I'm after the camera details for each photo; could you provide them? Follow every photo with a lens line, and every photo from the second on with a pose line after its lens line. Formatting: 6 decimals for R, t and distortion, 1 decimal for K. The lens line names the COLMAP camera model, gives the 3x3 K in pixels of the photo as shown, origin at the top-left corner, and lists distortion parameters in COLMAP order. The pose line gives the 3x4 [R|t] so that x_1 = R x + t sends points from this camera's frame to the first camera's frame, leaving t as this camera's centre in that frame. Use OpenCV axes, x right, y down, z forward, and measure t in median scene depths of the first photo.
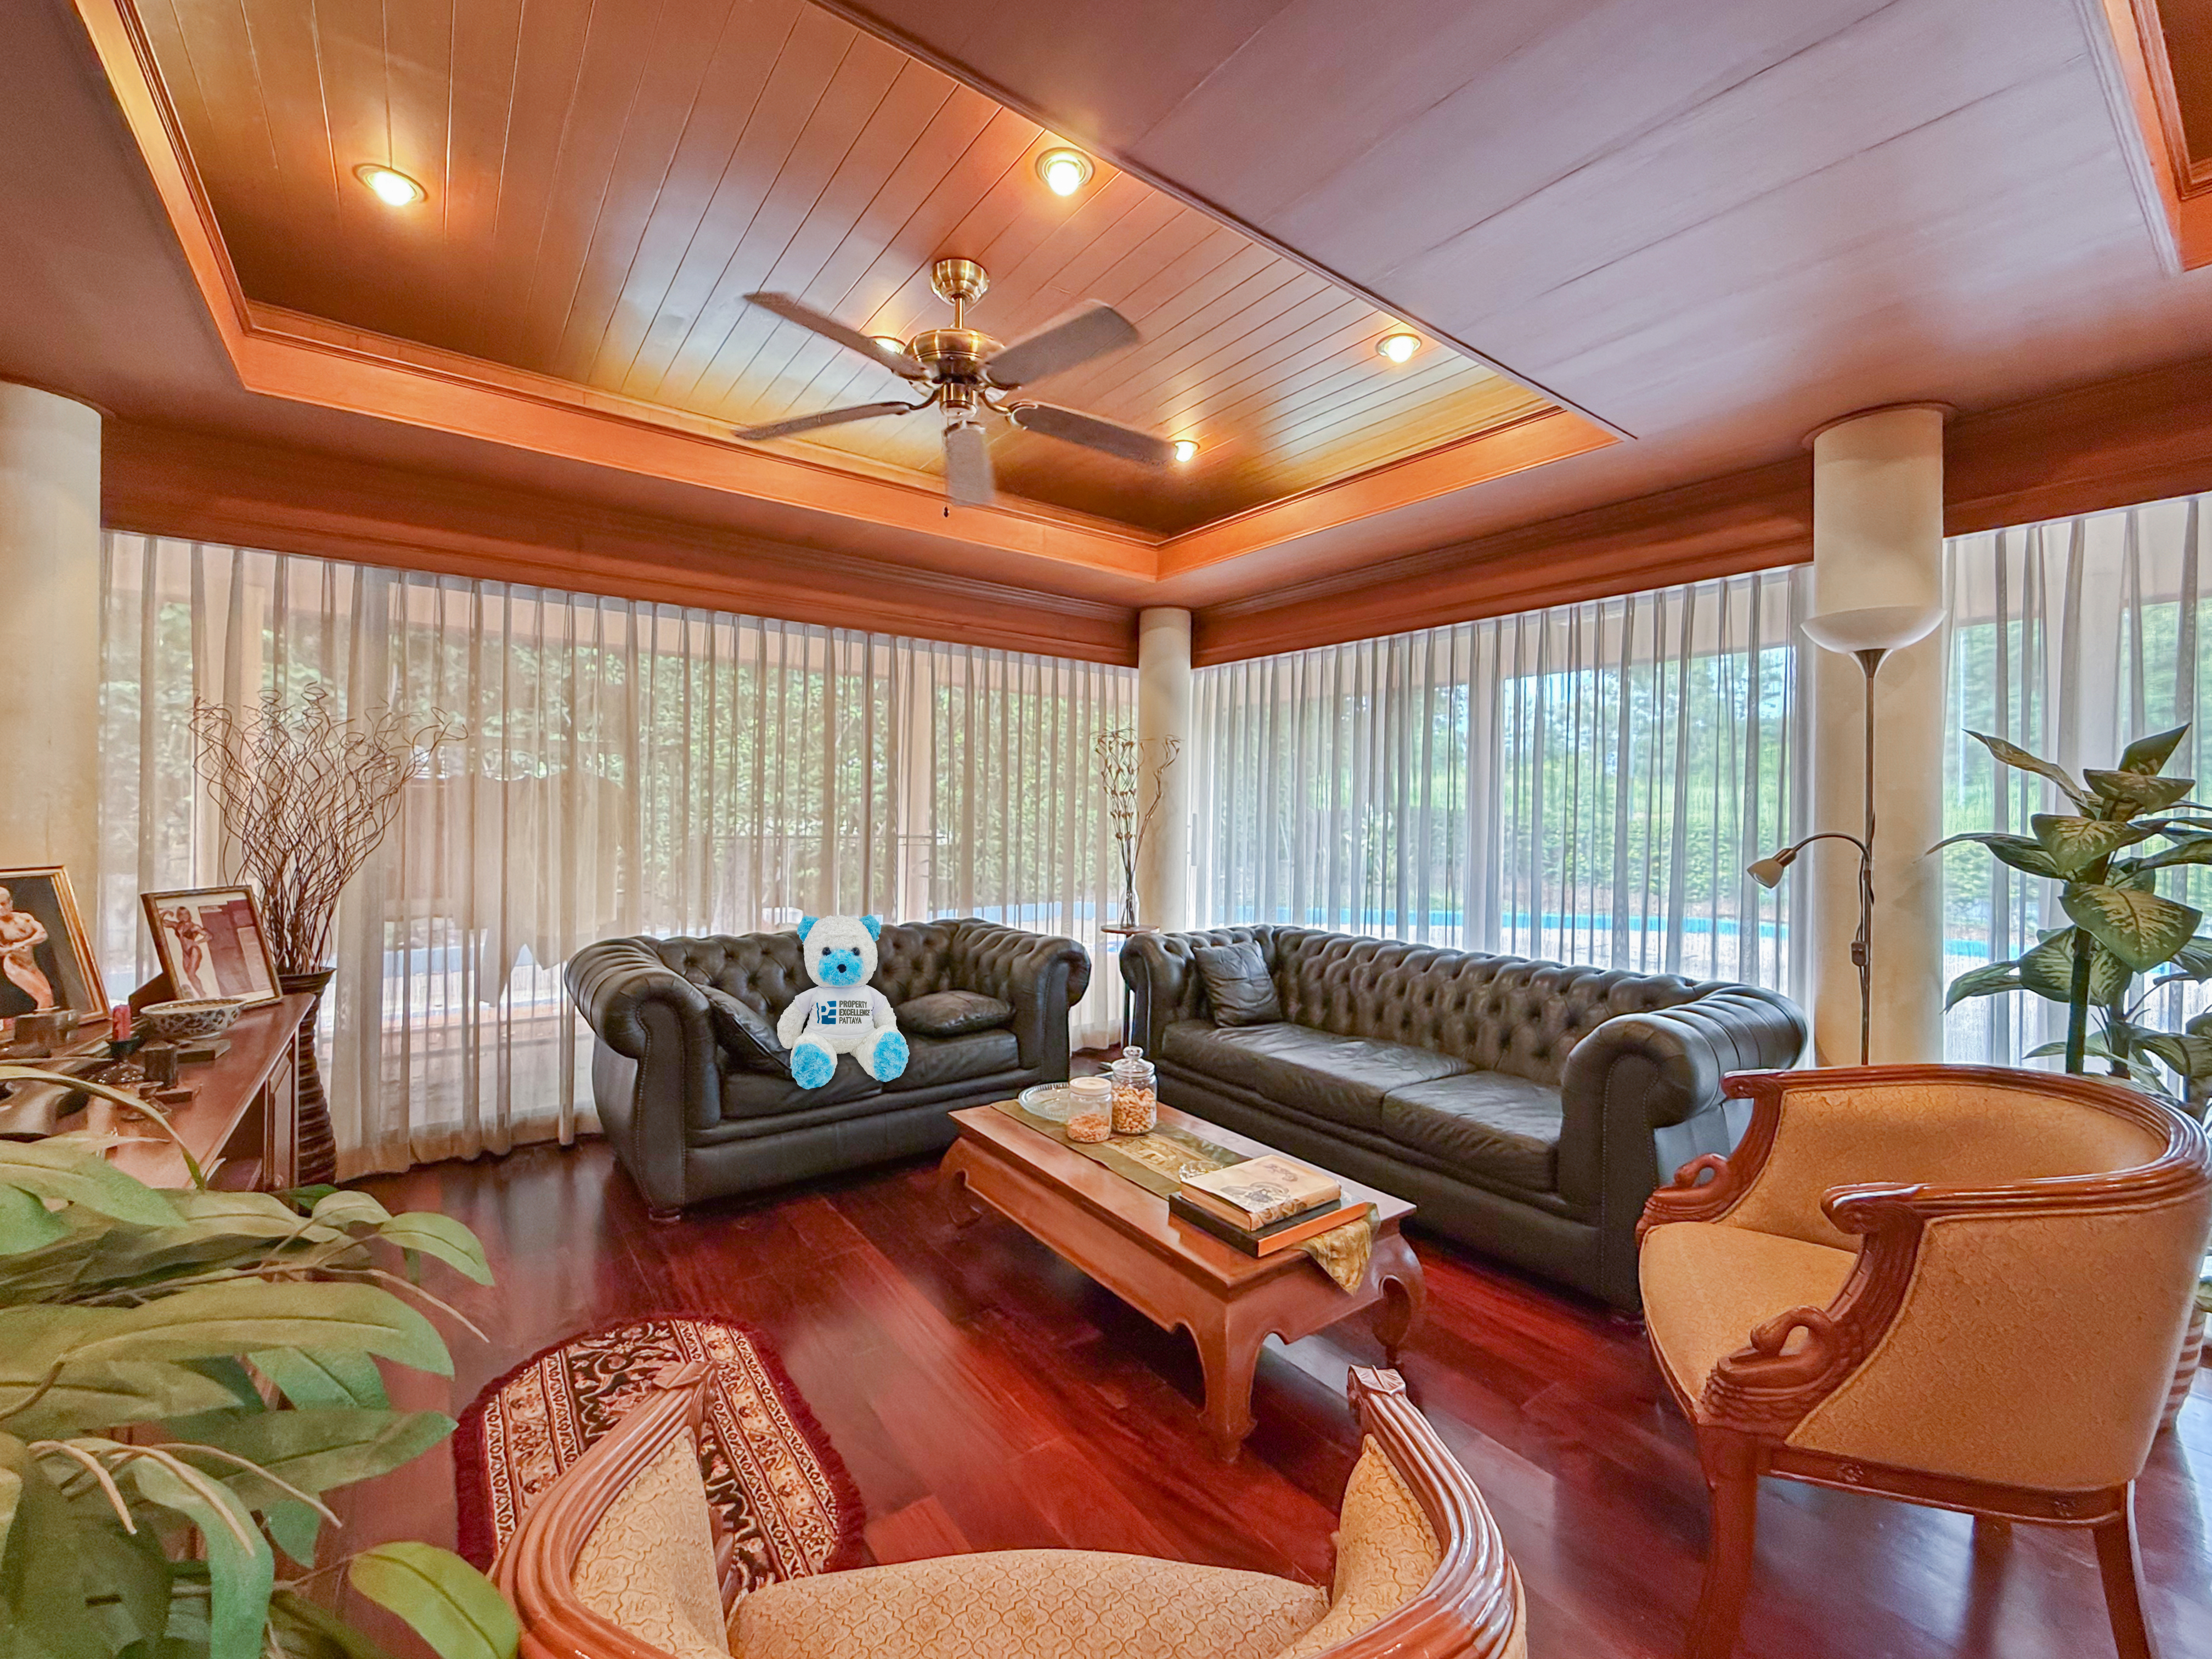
lens RADIAL K [[904.7, 0, 1102.3], [0, 904.7, 824.1], [0, 0, 1]] dist [-0.001712, 0.000116]
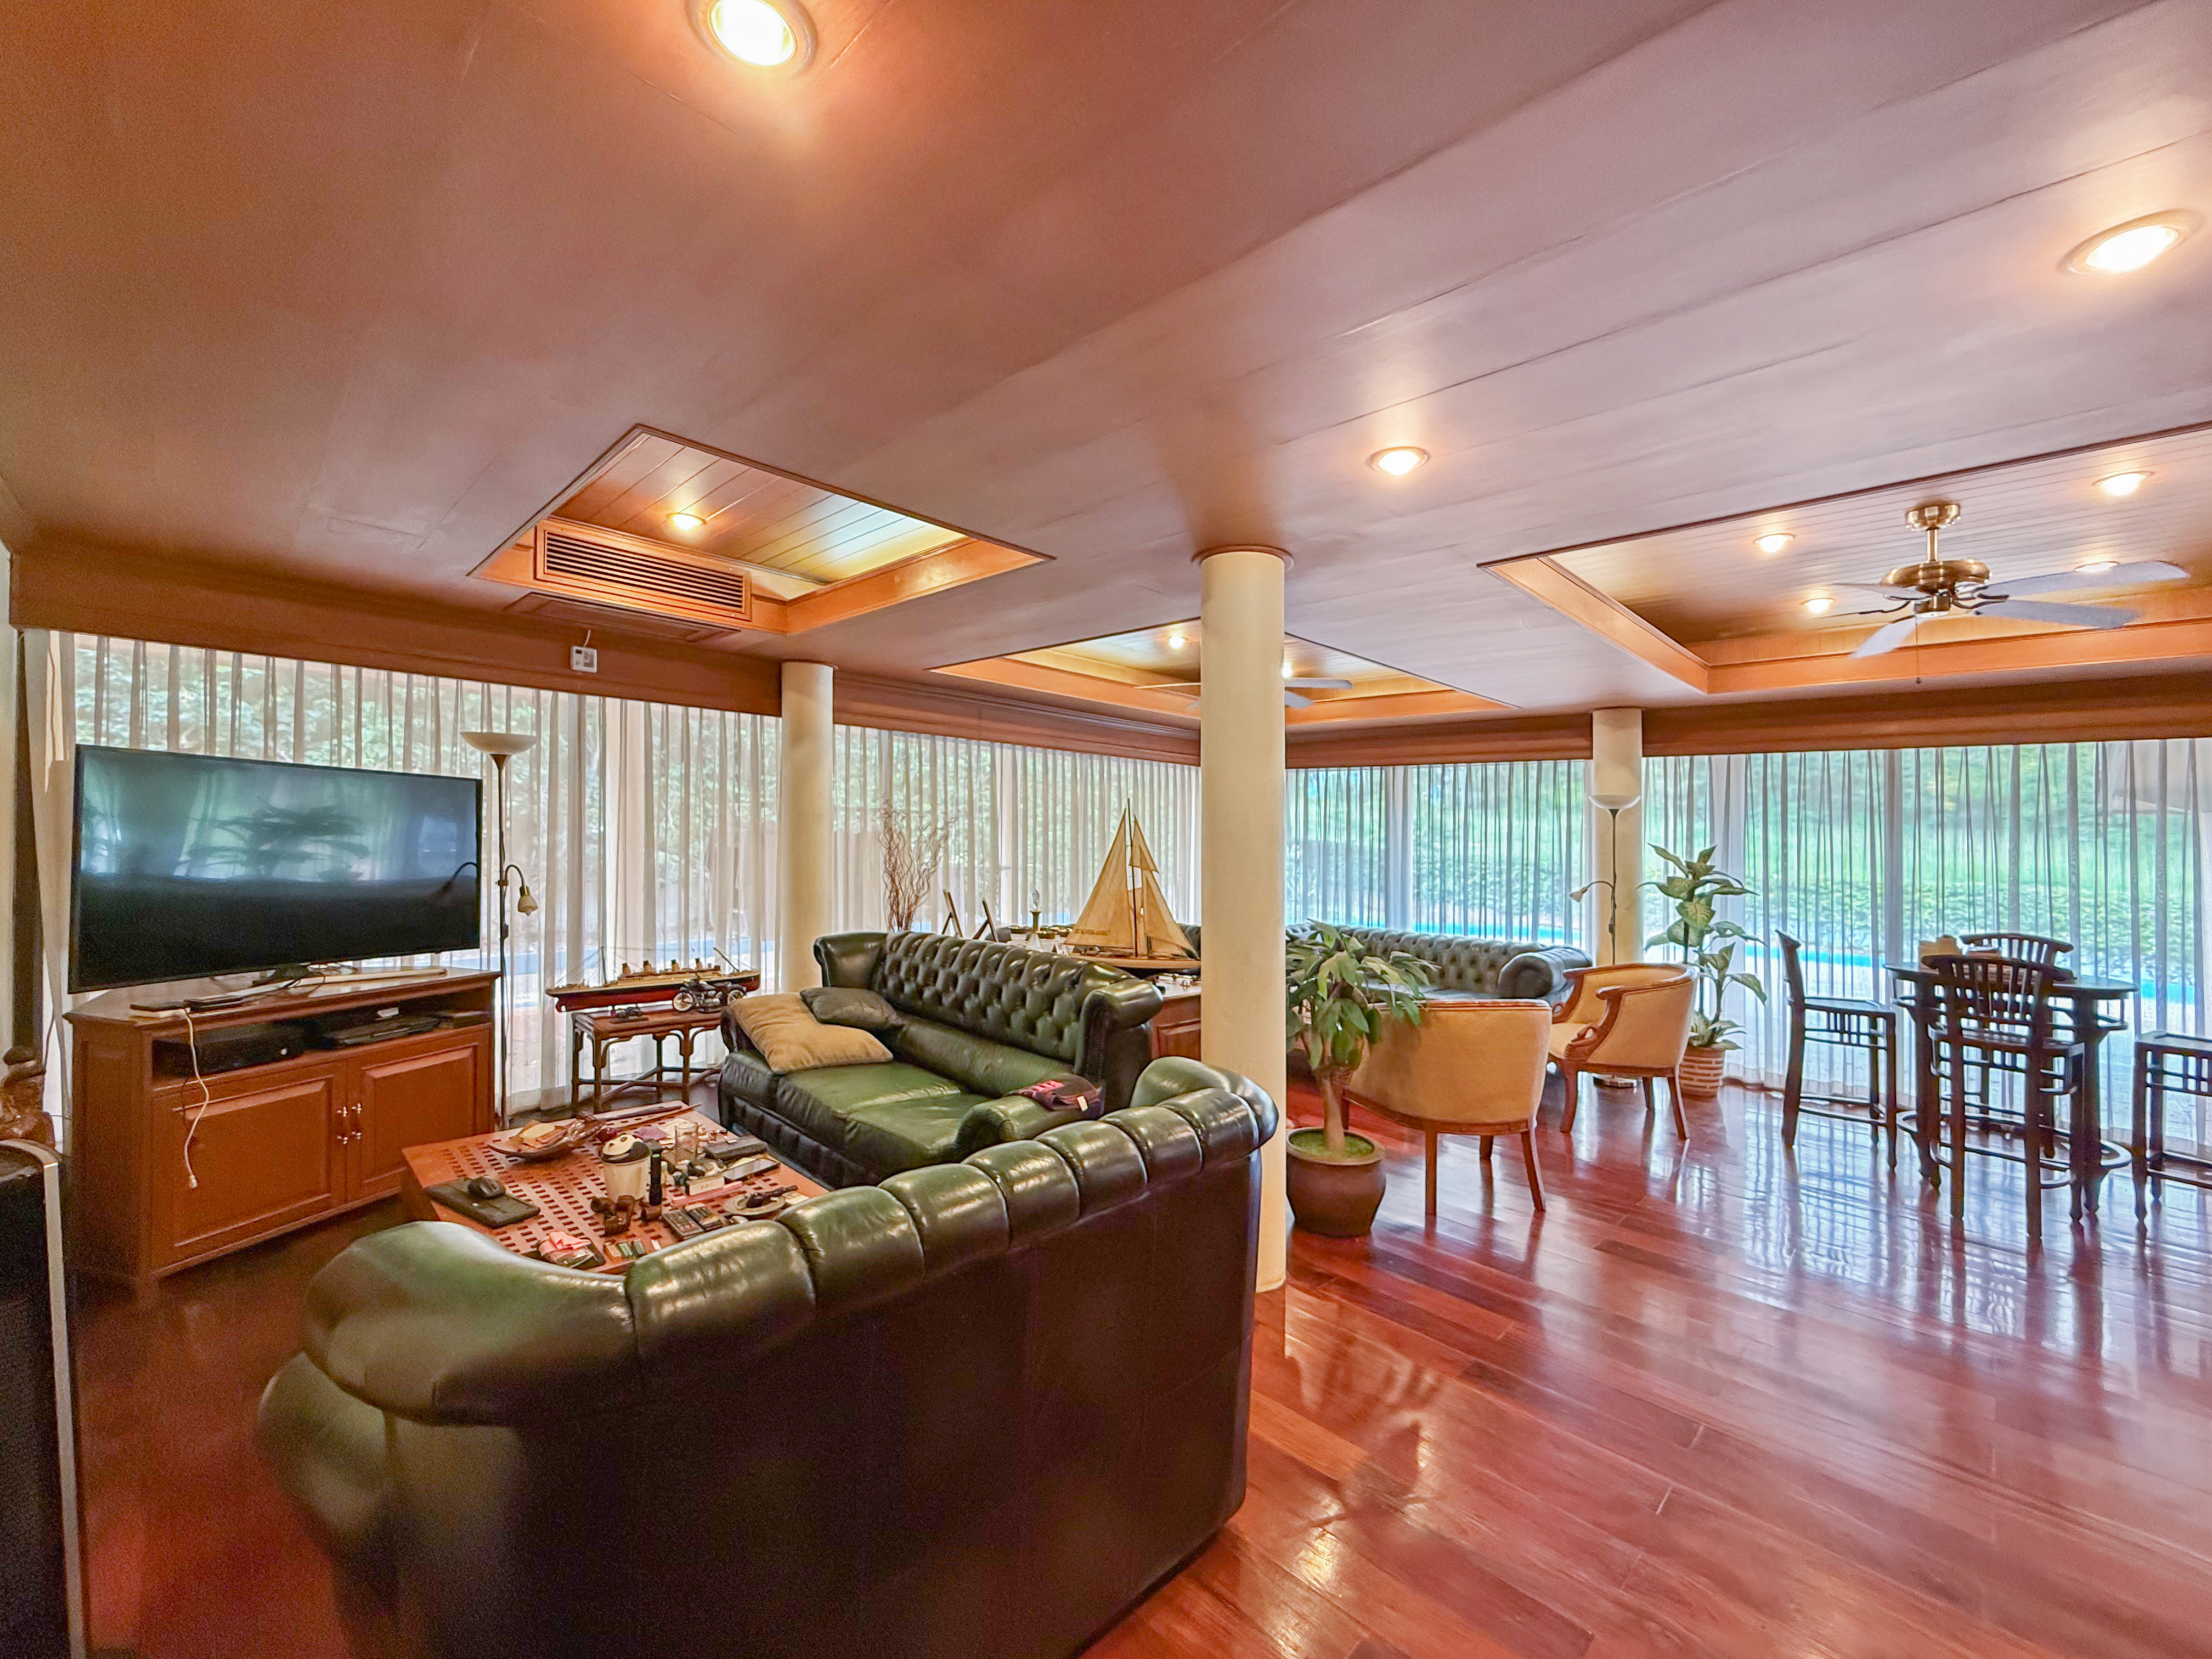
lens RADIAL K [[904.7, 0, 1020.8], [0, 904.7, 805.9], [0, 0, 1]] dist [-0.001712, 0.000116]
pose [[0.995414, 0.019871, 0.093578, -1.041282], [-0.015902, 0.998950, -0.042974, -0.065853], [-0.094334, 0.041289, 0.994684, -1.360347]]
